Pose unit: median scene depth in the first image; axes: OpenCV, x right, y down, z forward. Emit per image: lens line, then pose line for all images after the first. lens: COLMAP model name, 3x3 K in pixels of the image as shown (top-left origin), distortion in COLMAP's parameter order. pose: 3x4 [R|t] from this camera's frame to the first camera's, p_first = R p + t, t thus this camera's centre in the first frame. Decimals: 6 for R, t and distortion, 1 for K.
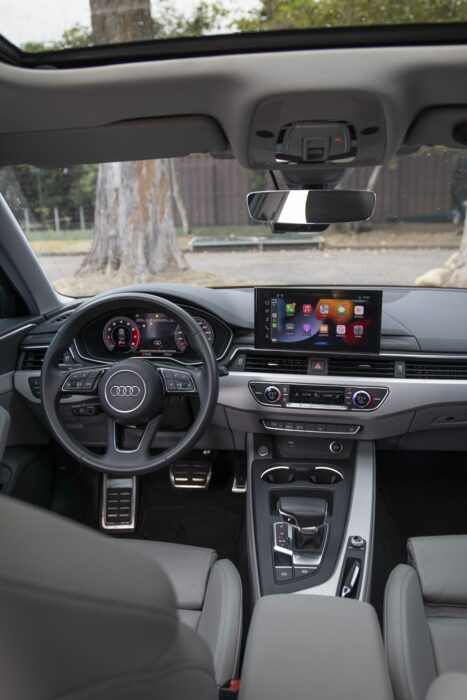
lens RADIAL K [[564.8, 0, 235.1], [0, 564.8, 350.5], [0, 0, 1]] dist [-0.063200, 0.020310]
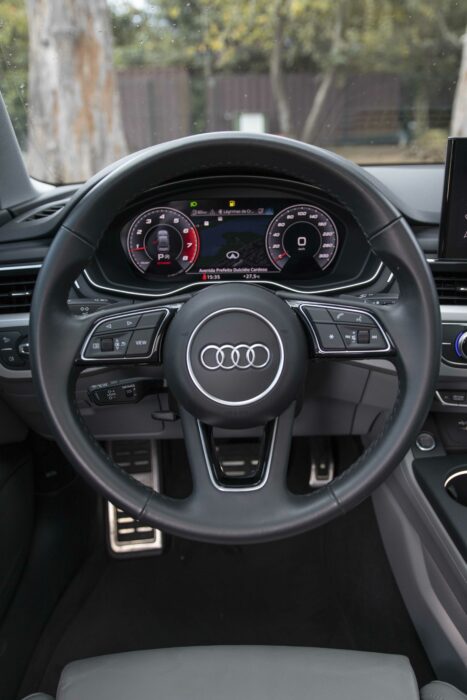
lens RADIAL K [[564.8, 0, 228.7], [0, 564.8, 348.3], [0, 0, 1]] dist [-0.063200, 0.020310]
pose [[0.994410, -0.040330, 0.097584, -0.197782], [0.028872, 0.992818, 0.116102, 0.012086], [-0.101565, -0.112636, 0.988432, 0.463159]]
